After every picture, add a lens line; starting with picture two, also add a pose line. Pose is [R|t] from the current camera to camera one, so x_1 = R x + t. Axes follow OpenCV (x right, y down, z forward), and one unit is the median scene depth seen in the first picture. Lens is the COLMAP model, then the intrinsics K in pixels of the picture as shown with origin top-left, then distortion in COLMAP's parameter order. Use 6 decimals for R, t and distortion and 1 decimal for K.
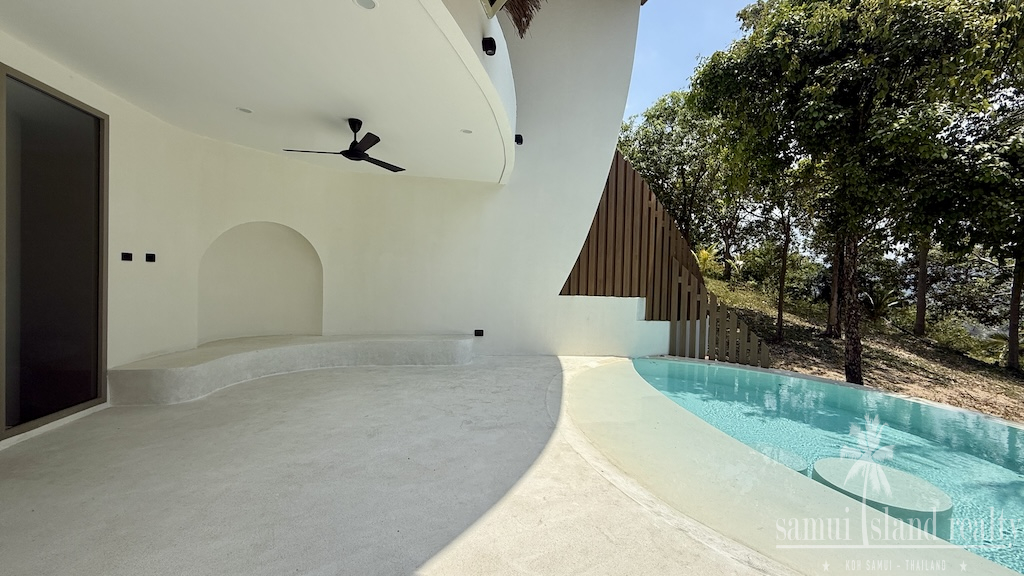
lens RADIAL K [[411.6, 0, 512.1], [0, 411.6, 291.8], [0, 0, 1]] dist [-0.002179, -0.000285]
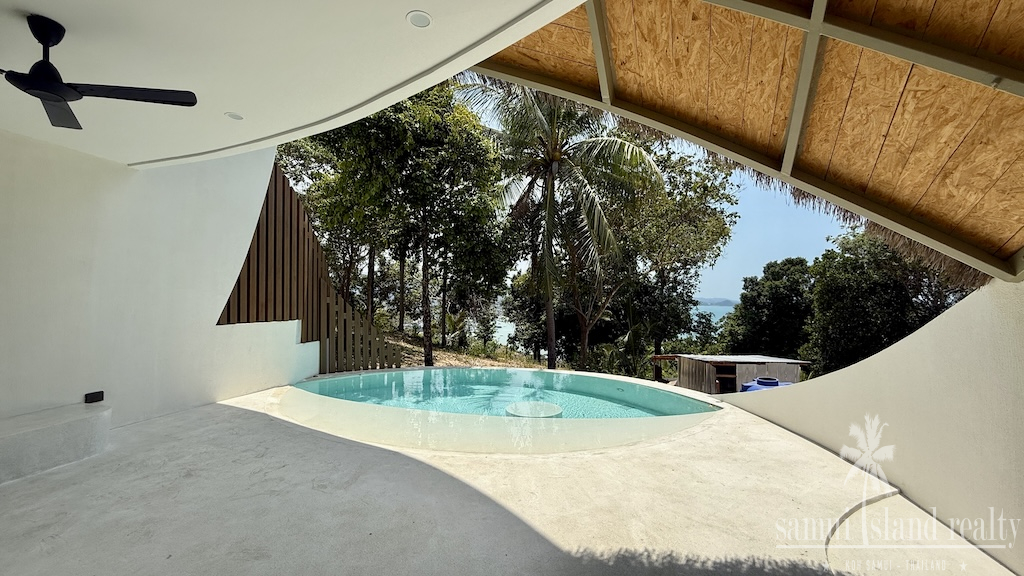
lens RADIAL K [[411.6, 0, 510.2], [0, 411.6, 289.3], [0, 0, 1]] dist [-0.002179, -0.000285]
pose [[0.398165, -0.012131, 0.917234, -0.391125], [0.038381, 0.999257, -0.003445, -0.036960], [-0.916511, 0.036576, 0.398335, 0.162166]]
